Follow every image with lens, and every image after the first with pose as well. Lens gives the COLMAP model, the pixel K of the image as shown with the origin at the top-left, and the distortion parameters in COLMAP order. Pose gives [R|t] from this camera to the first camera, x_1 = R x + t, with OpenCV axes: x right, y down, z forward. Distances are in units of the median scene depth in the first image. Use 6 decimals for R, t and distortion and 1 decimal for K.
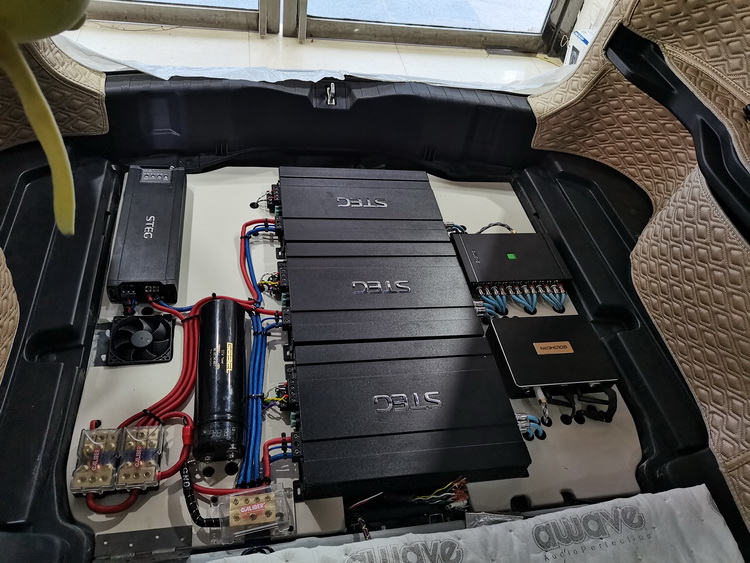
lens RADIAL K [[567.2, 0, 375.0], [0, 567.2, 281.5], [0, 0, 1]] dist [0.003170, -0.000518]
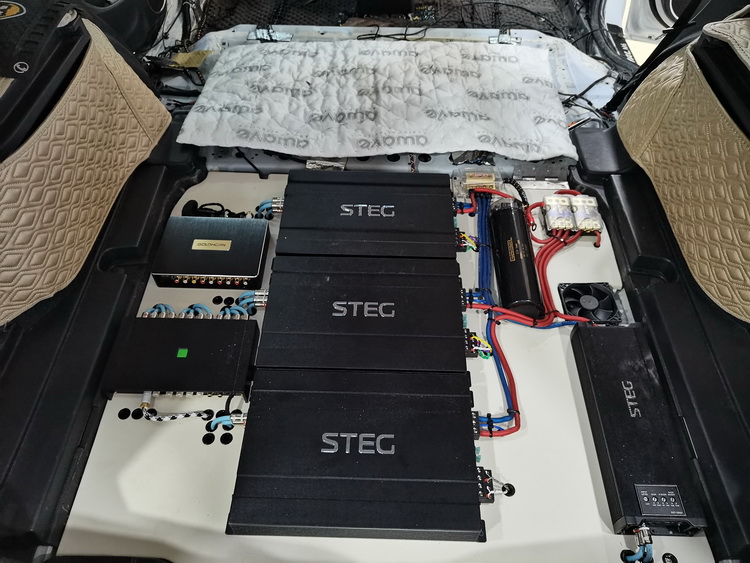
lens RADIAL K [[567.2, 0, 375.0], [0, 567.2, 281.5], [0, 0, 1]] dist [0.003170, -0.000518]
pose [[-0.969892, -0.243258, -0.011599, 0.016962], [0.027430, -0.156444, 0.987306, -1.005698], [-0.241985, 0.957262, 0.158406, 0.895016]]
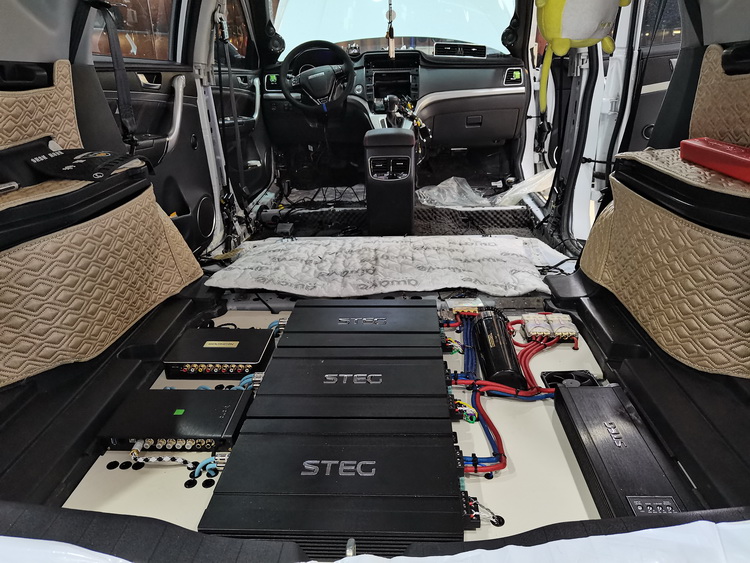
lens RADIAL K [[562.6, 0, 375.0], [0, 562.6, 281.5], [0, 0, 1]] dist [0.009157, -0.001579]
pose [[-0.969429, -0.194039, 0.150189, -0.157242], [0.075781, 0.345398, 0.935392, -1.082000], [-0.233377, 0.918177, -0.320134, 1.281038]]
